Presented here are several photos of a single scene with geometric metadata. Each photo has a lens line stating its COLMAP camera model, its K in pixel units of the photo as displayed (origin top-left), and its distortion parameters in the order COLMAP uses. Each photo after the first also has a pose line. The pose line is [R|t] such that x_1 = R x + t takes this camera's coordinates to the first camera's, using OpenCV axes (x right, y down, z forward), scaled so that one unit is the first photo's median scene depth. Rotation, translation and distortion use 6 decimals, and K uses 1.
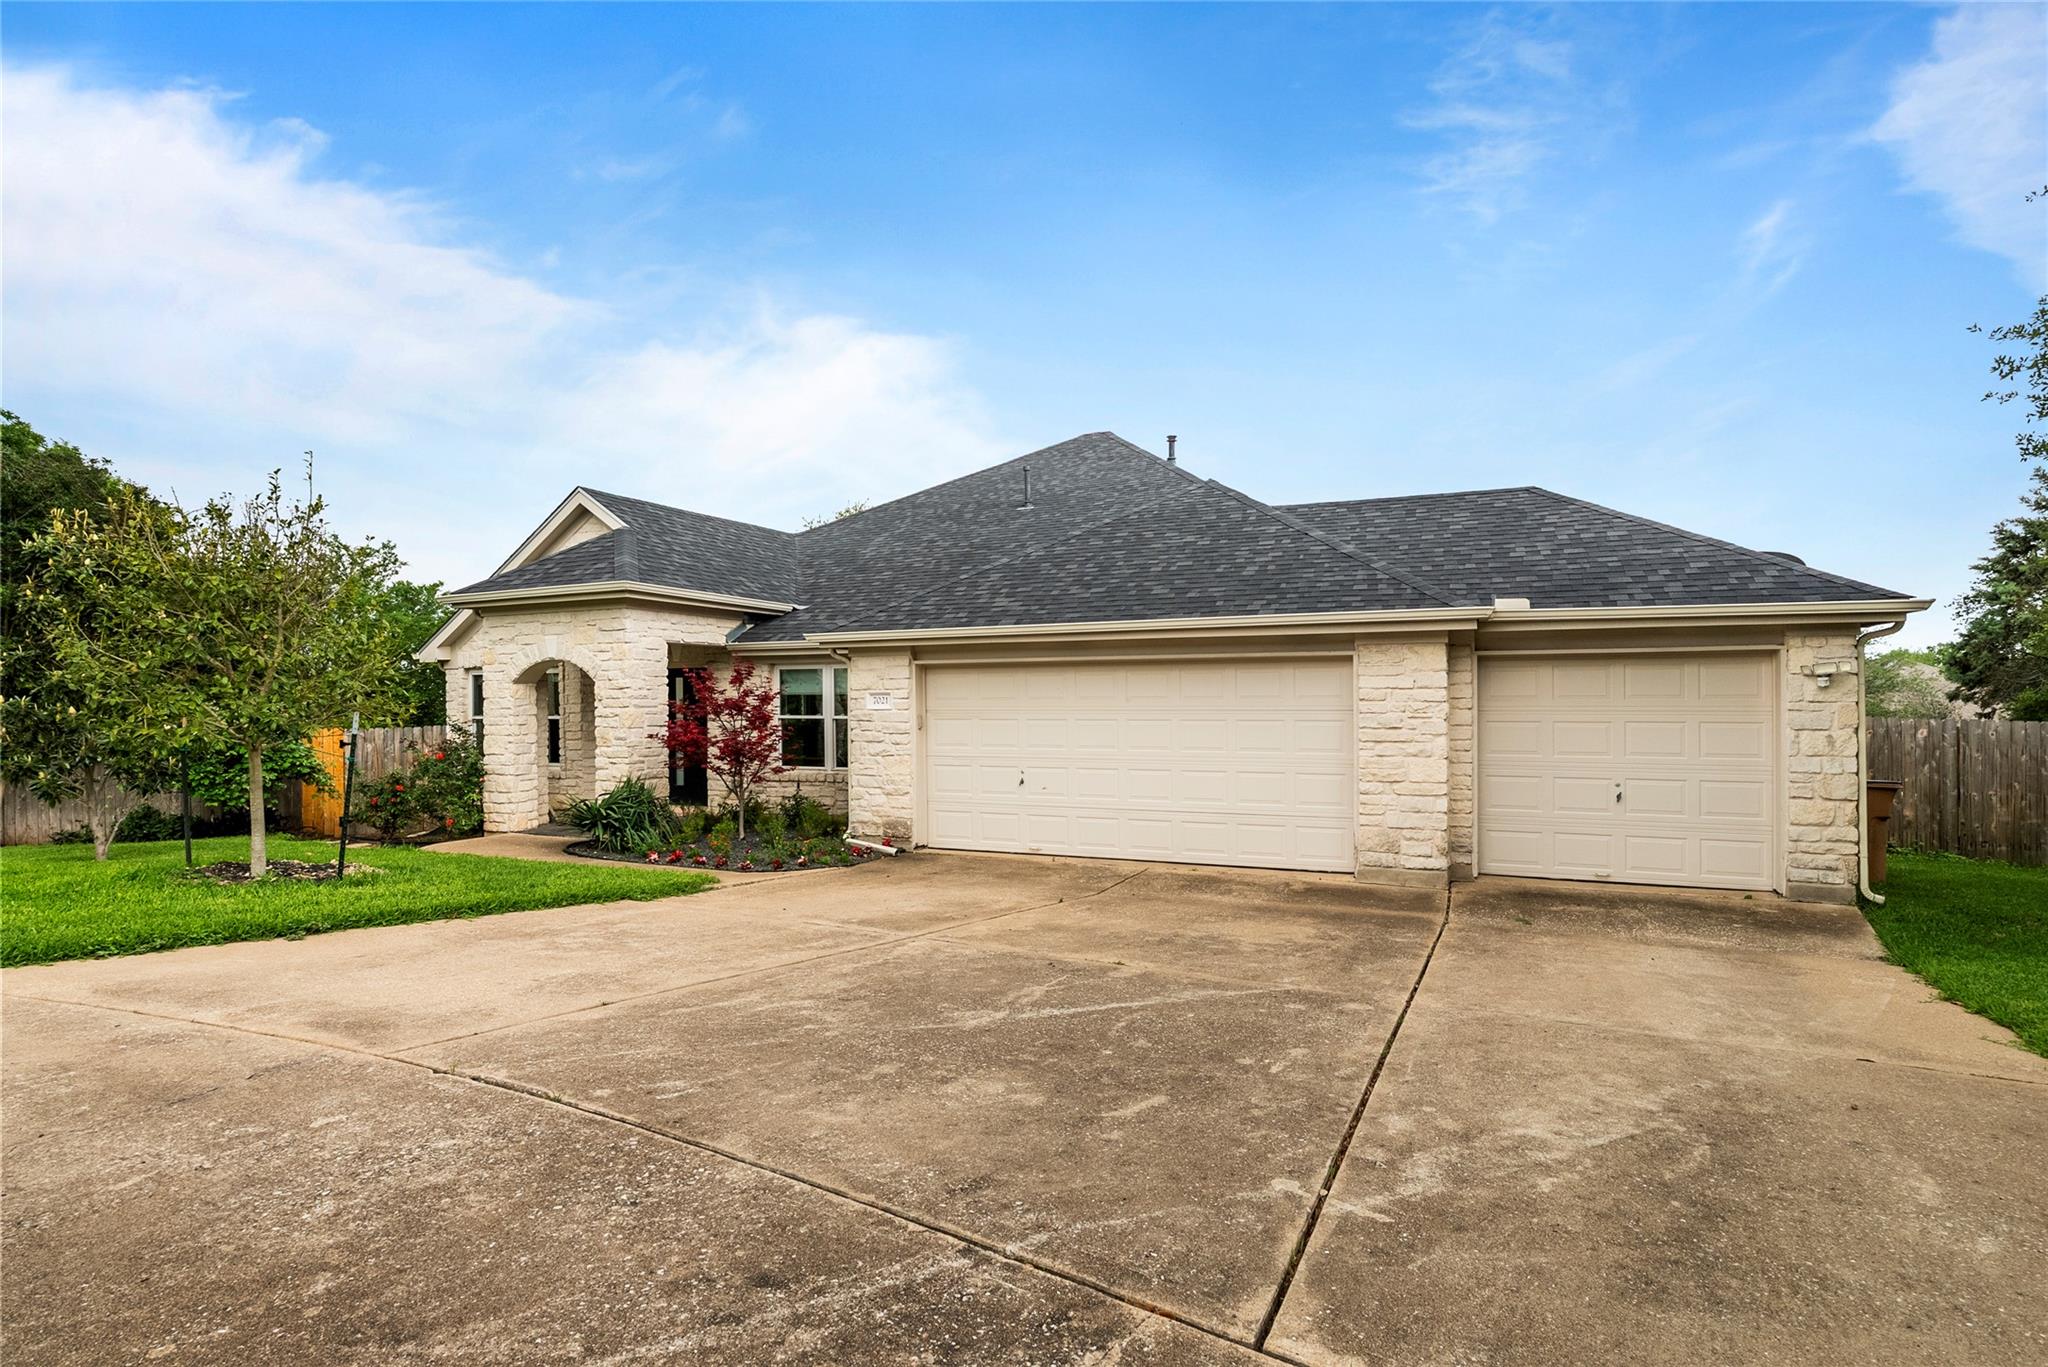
lens RADIAL K [[1055.6, 0, 1025.8], [0, 1055.6, 718.6], [0, 0, 1]] dist [-0.023497, -0.000162]
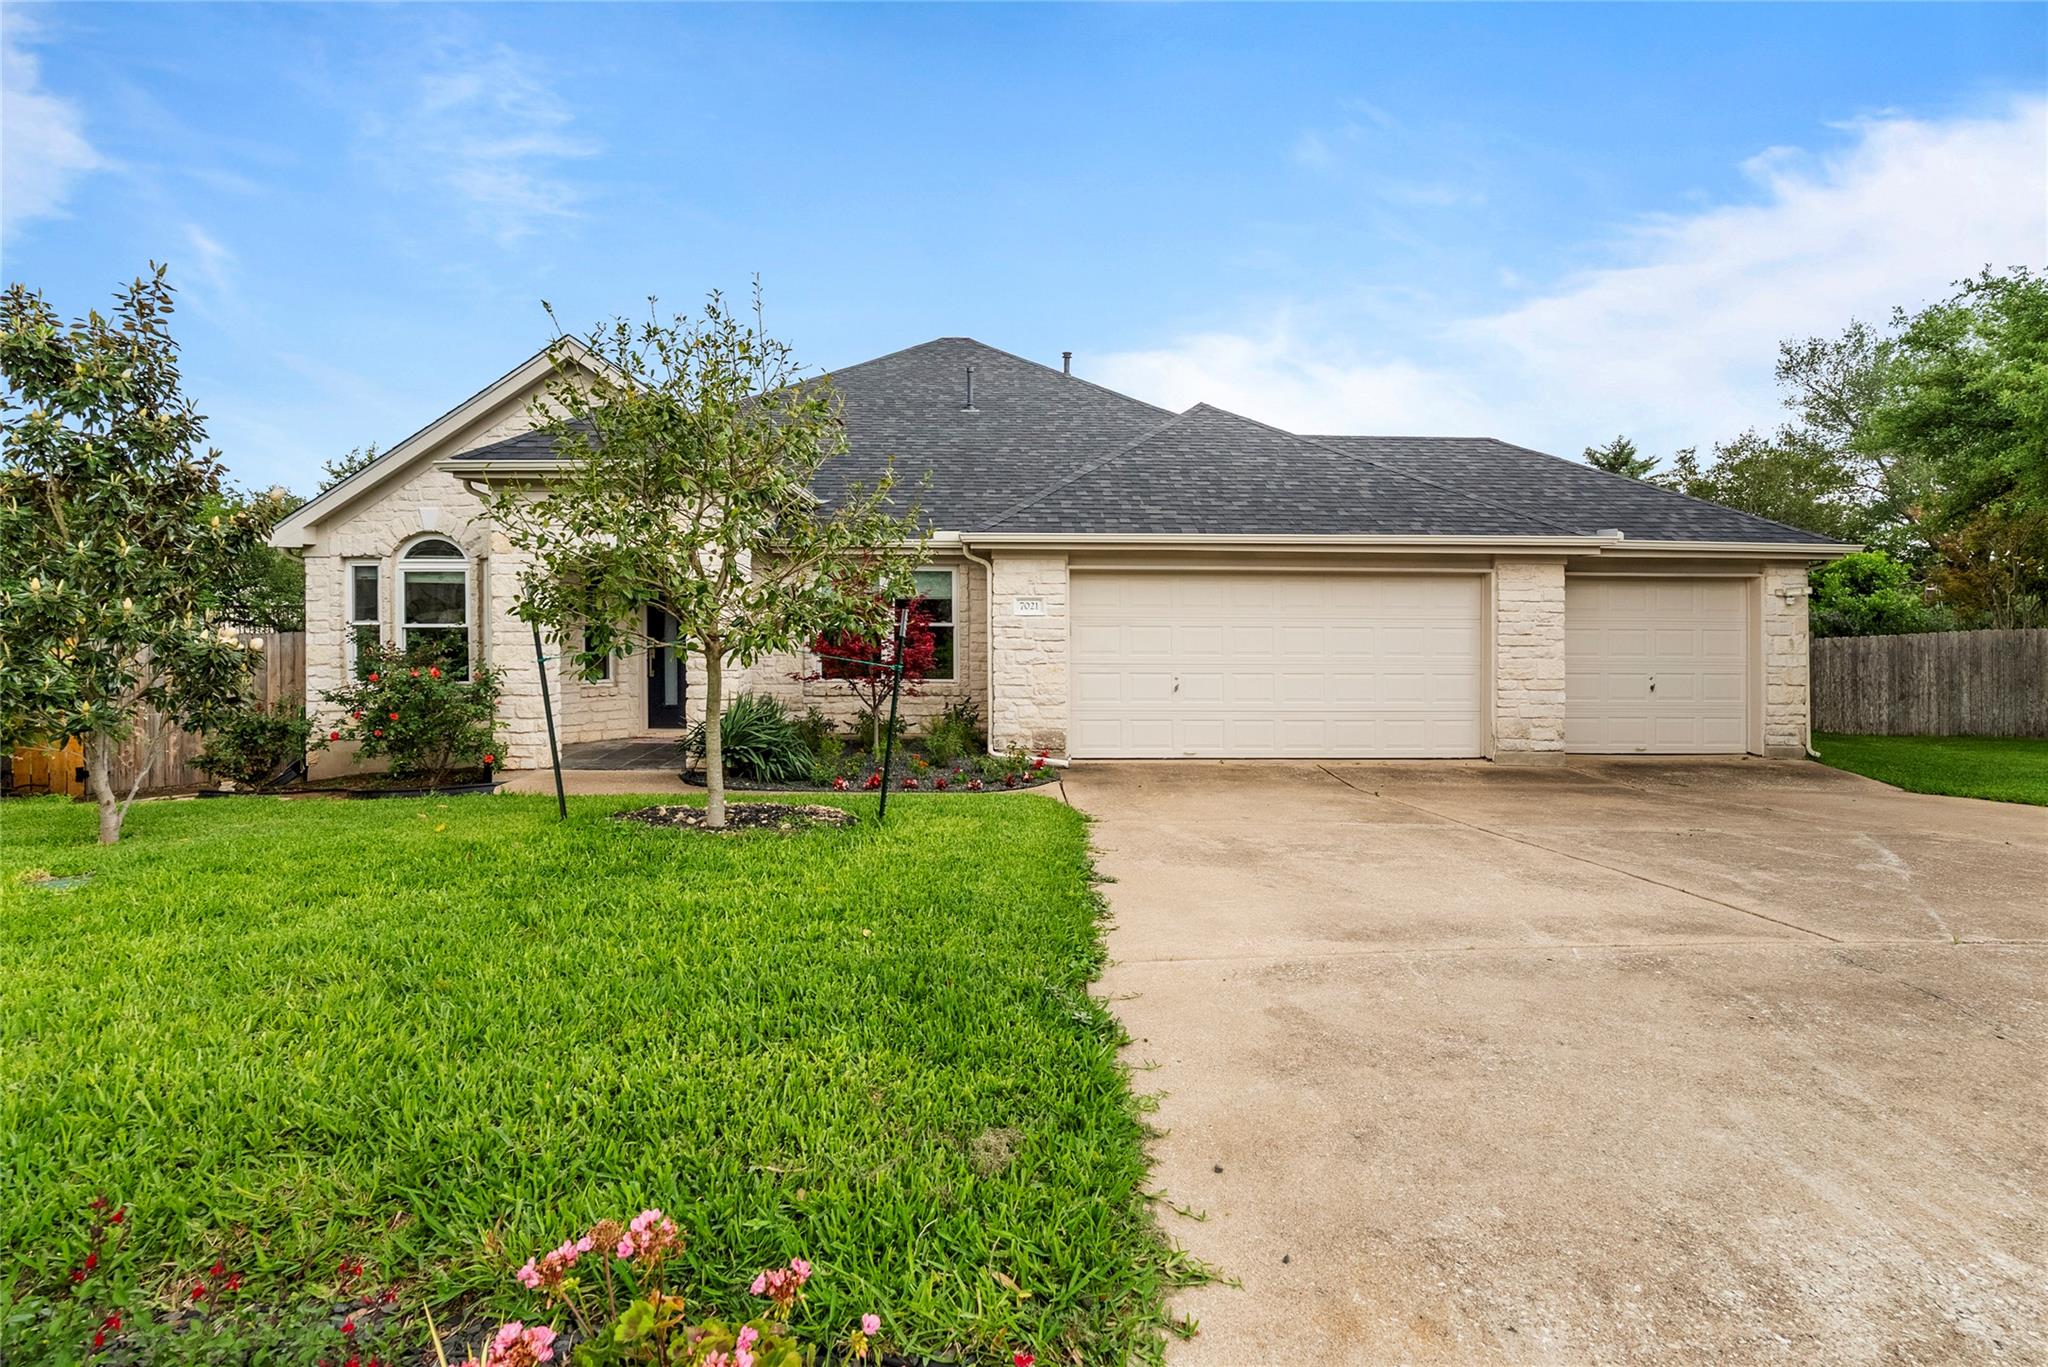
lens RADIAL K [[1063.0, 0, 1026.0], [0, 1063.0, 639.9], [0, 0, 1]] dist [-0.025538, 0.000045]
pose [[0.893119, -0.000870, 0.449820, -0.589058], [-0.002448, 0.999974, 0.006795, 0.007148], [-0.449814, -0.007170, 0.893093, 0.152463]]
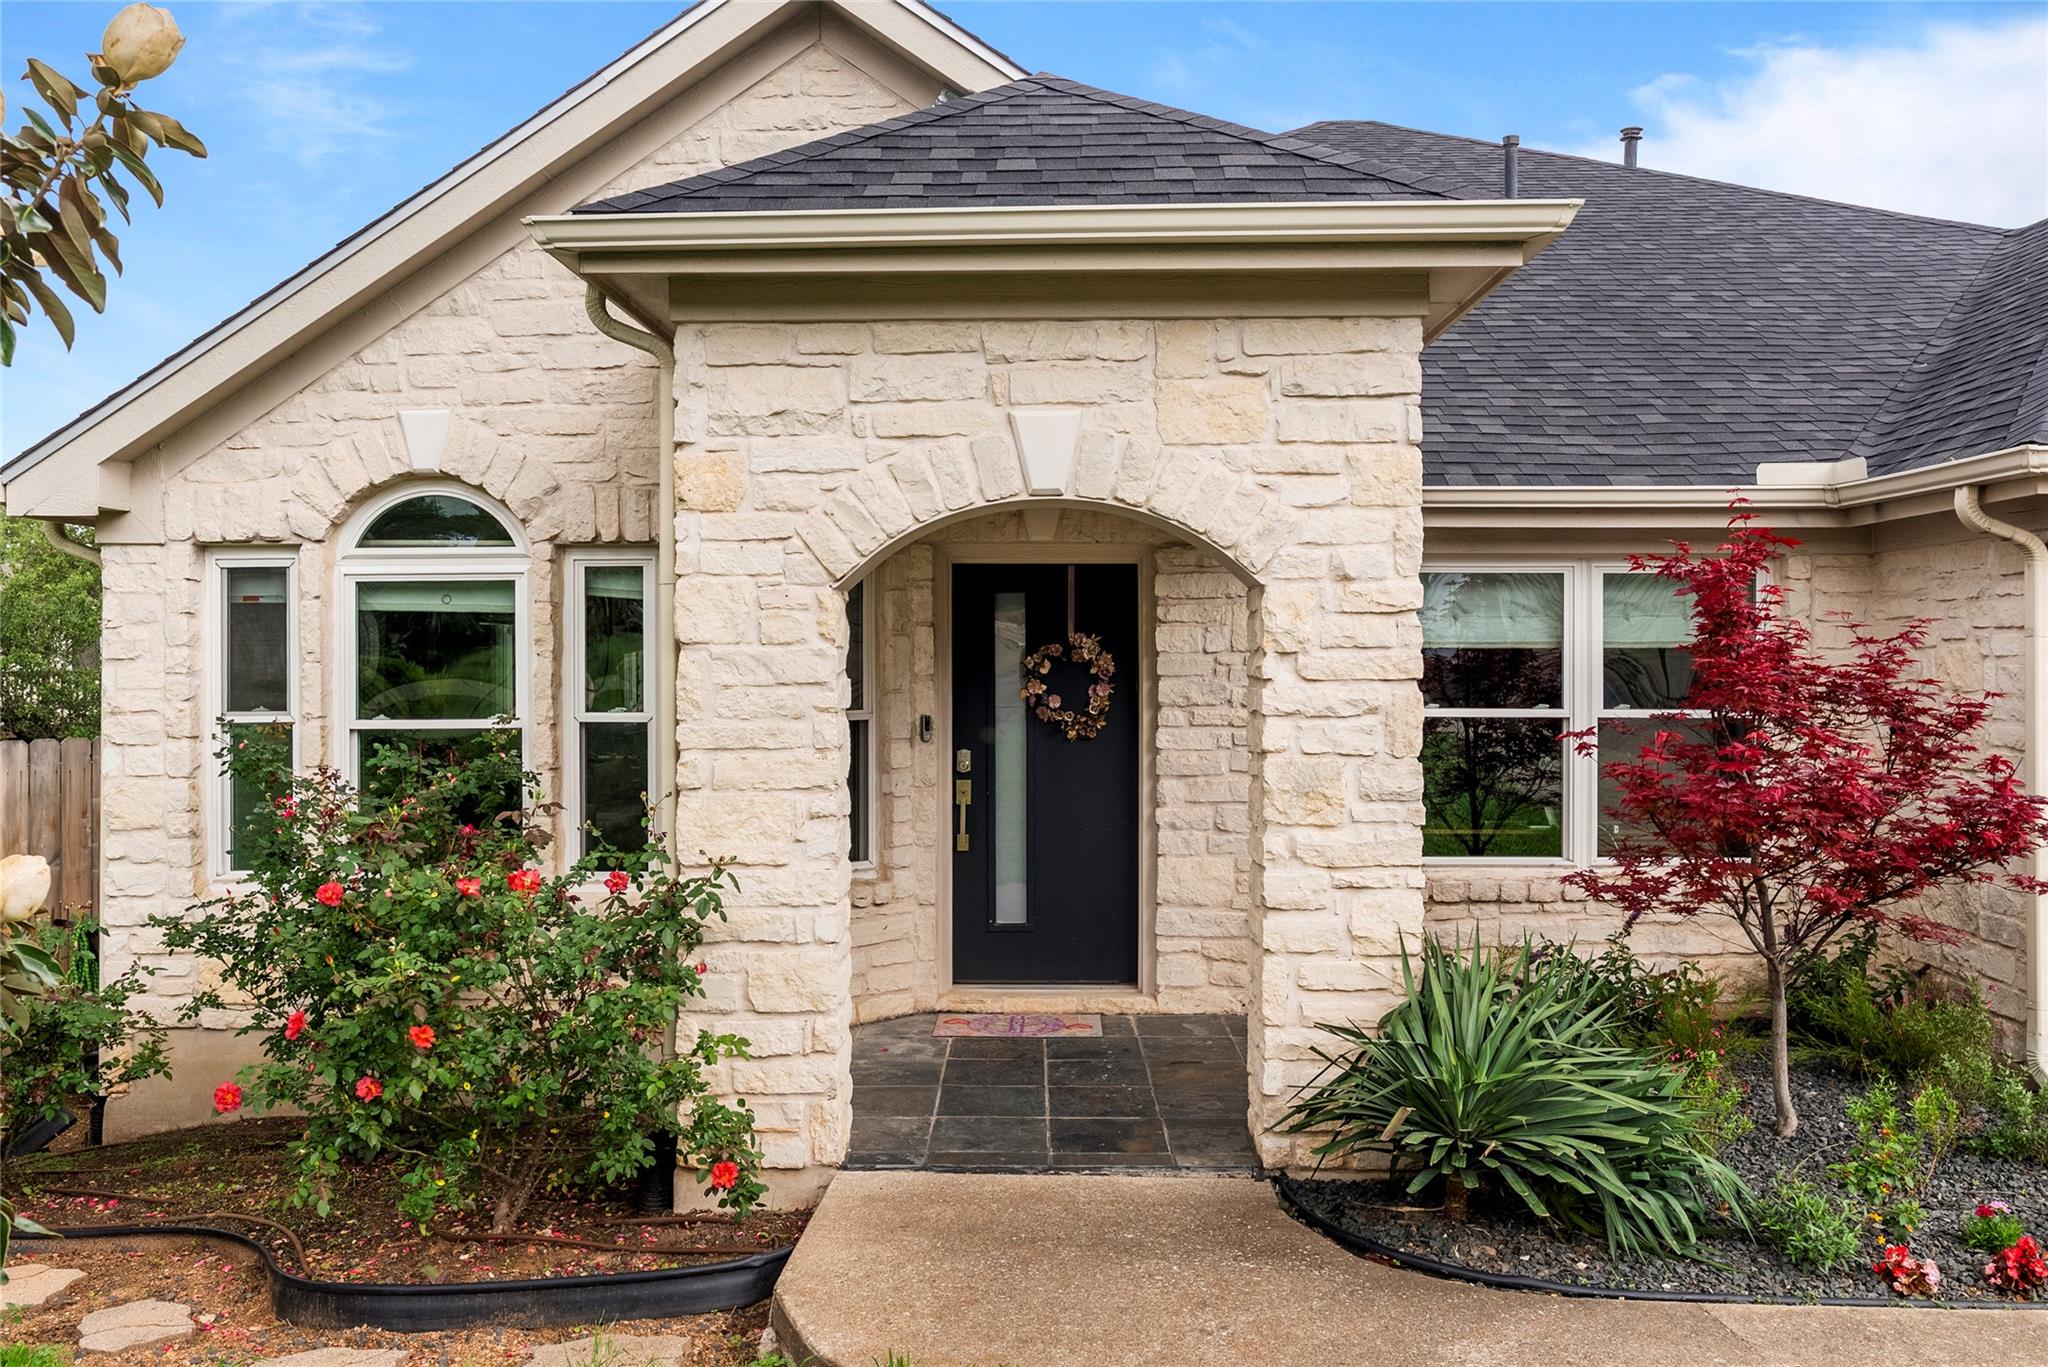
lens RADIAL K [[1675.4, 0, 1024.0], [0, 1675.4, 683.5], [0, 0, 1]] dist [-0.003768, 0.001476]
pose [[0.920941, 0.003362, 0.389688, -0.681470], [0.002325, 0.999898, -0.014119, -0.003946], [-0.389695, 0.013909, 0.920839, 0.675501]]
